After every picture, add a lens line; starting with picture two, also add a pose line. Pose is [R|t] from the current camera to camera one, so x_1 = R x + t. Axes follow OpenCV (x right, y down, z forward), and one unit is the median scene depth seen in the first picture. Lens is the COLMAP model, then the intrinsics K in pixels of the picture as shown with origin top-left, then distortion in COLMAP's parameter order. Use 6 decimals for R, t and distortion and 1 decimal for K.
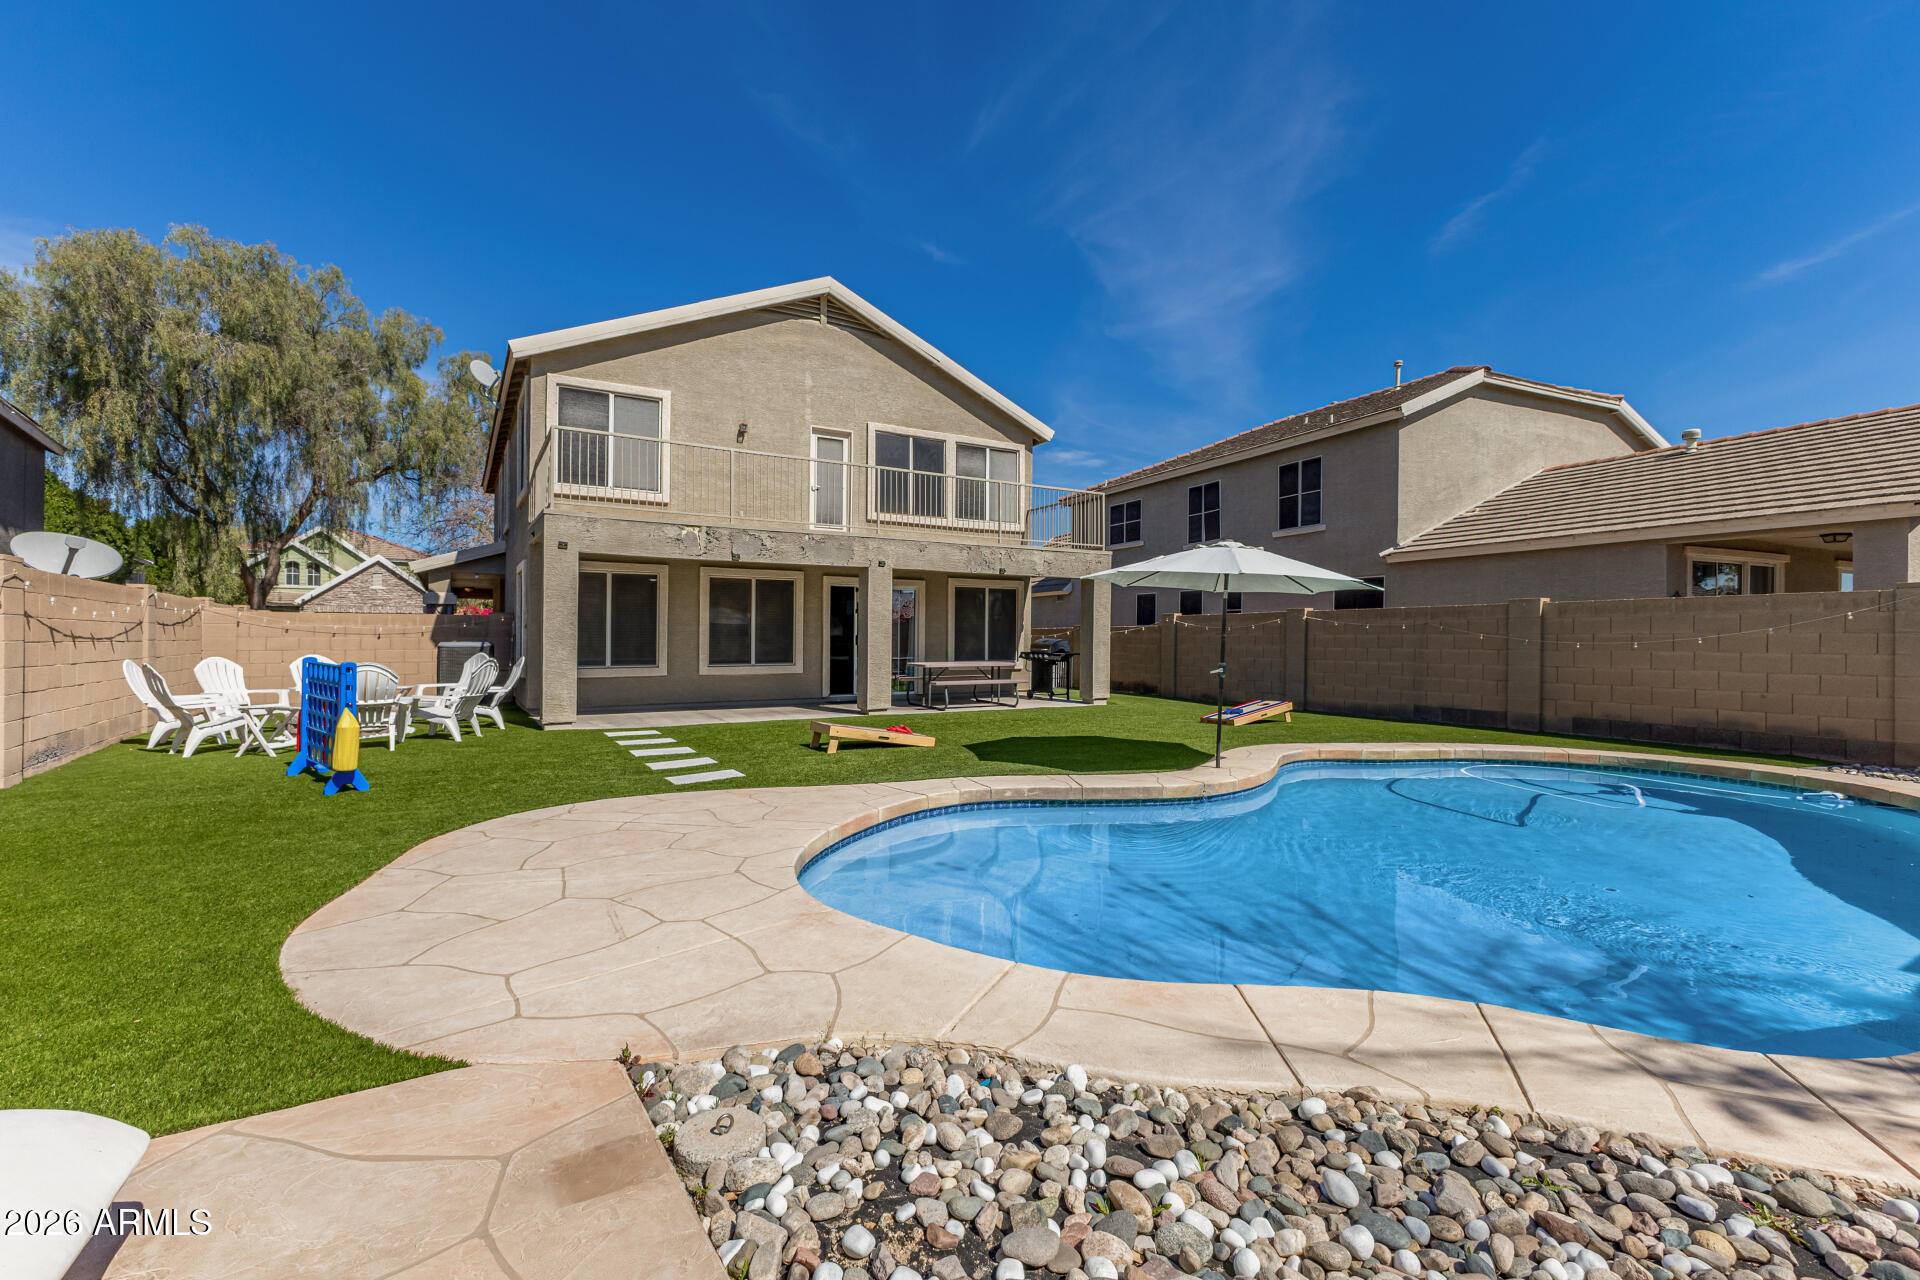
lens RADIAL K [[843.6, 0, 966.3], [0, 843.6, 636.7], [0, 0, 1]] dist [0.004343, -0.000297]
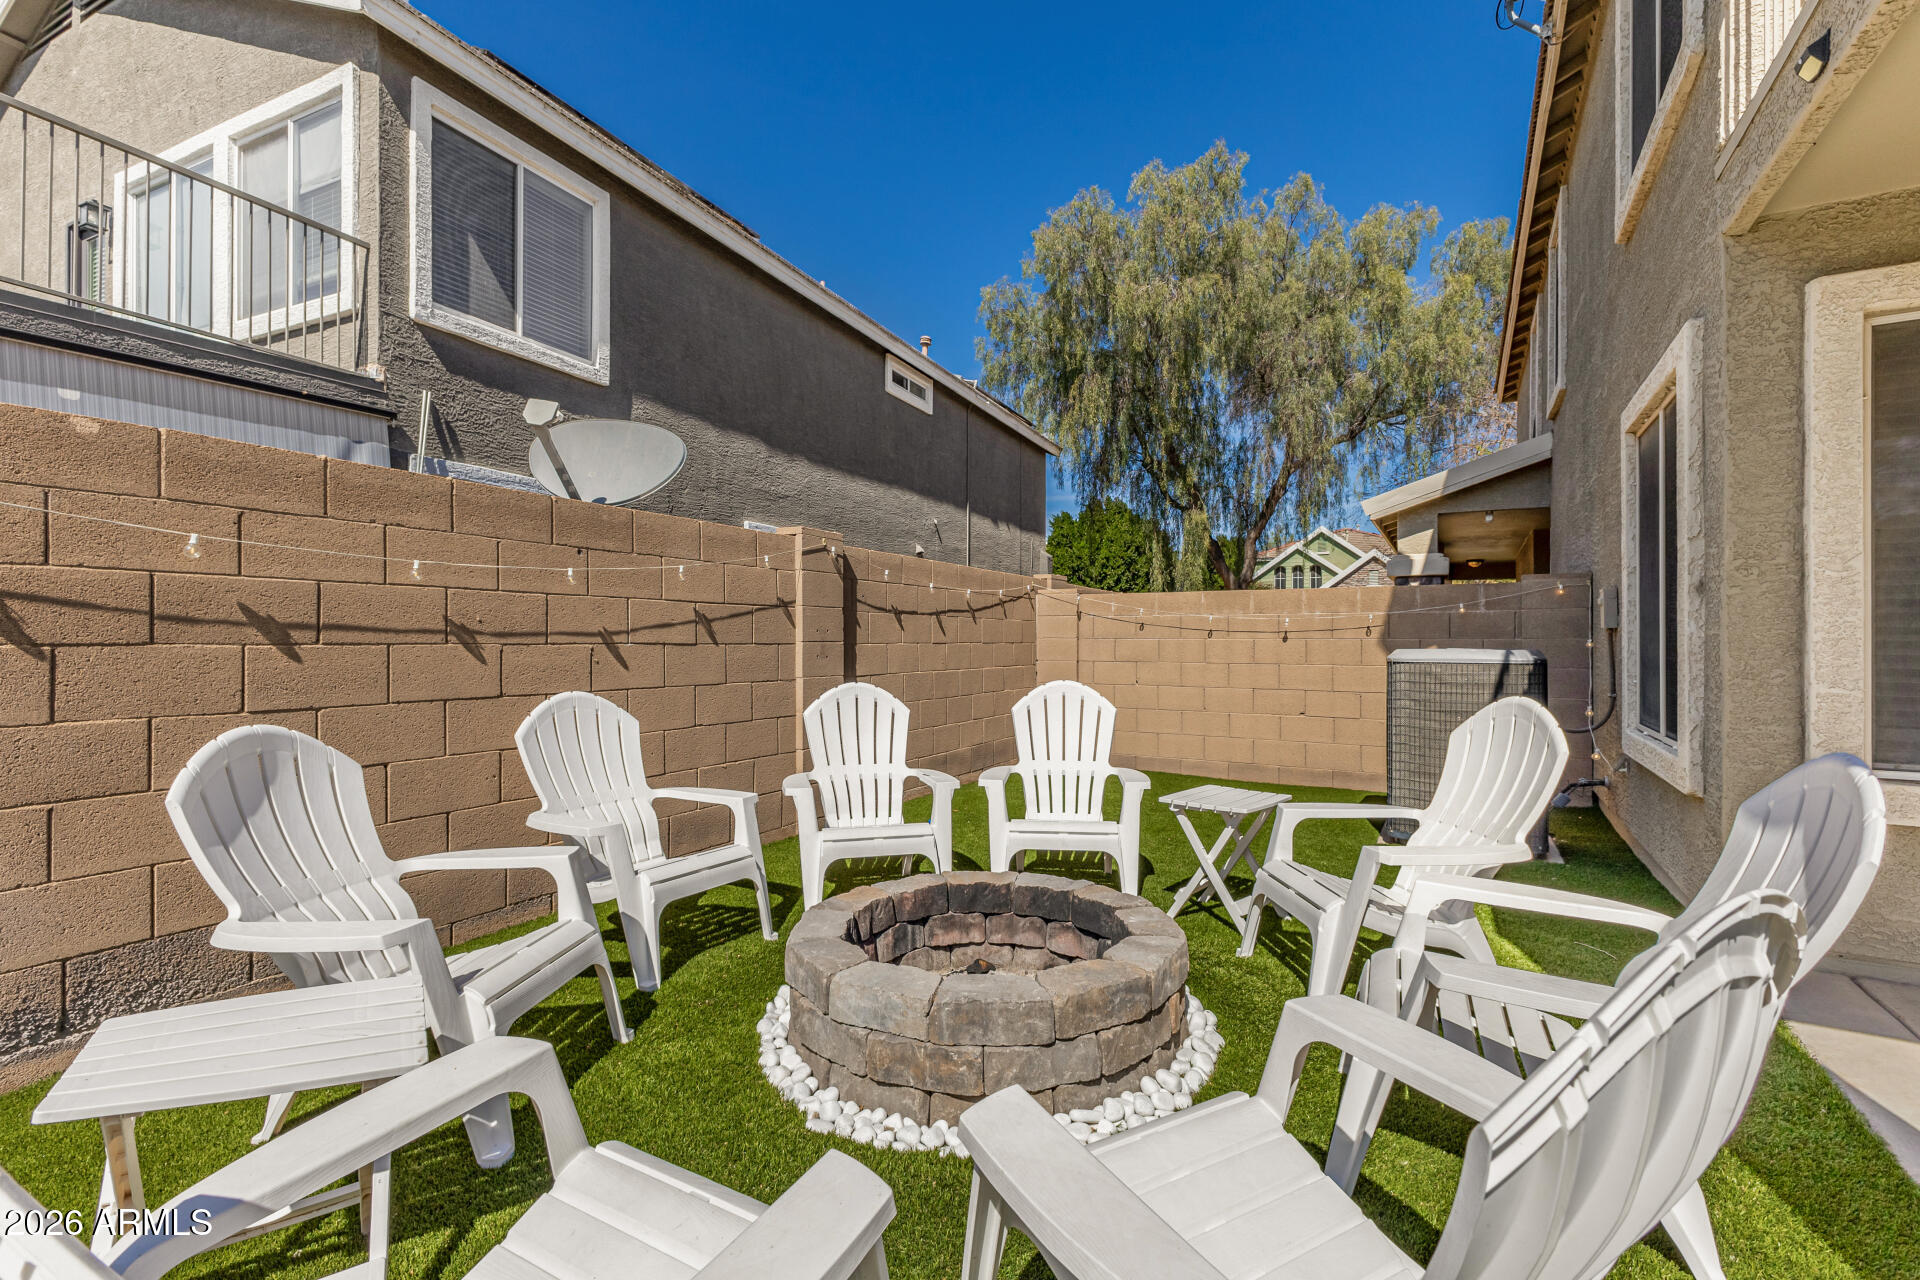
lens RADIAL K [[843.6, 0, 966.3], [0, 843.6, 636.7], [0, 0, 1]] dist [0.004343, -0.000297]
pose [[0.475295, -0.006116, -0.879805, -0.227133], [0.001384, 0.999980, -0.006203, 0.001638], [0.879825, 0.001730, 0.475294, 0.389866]]
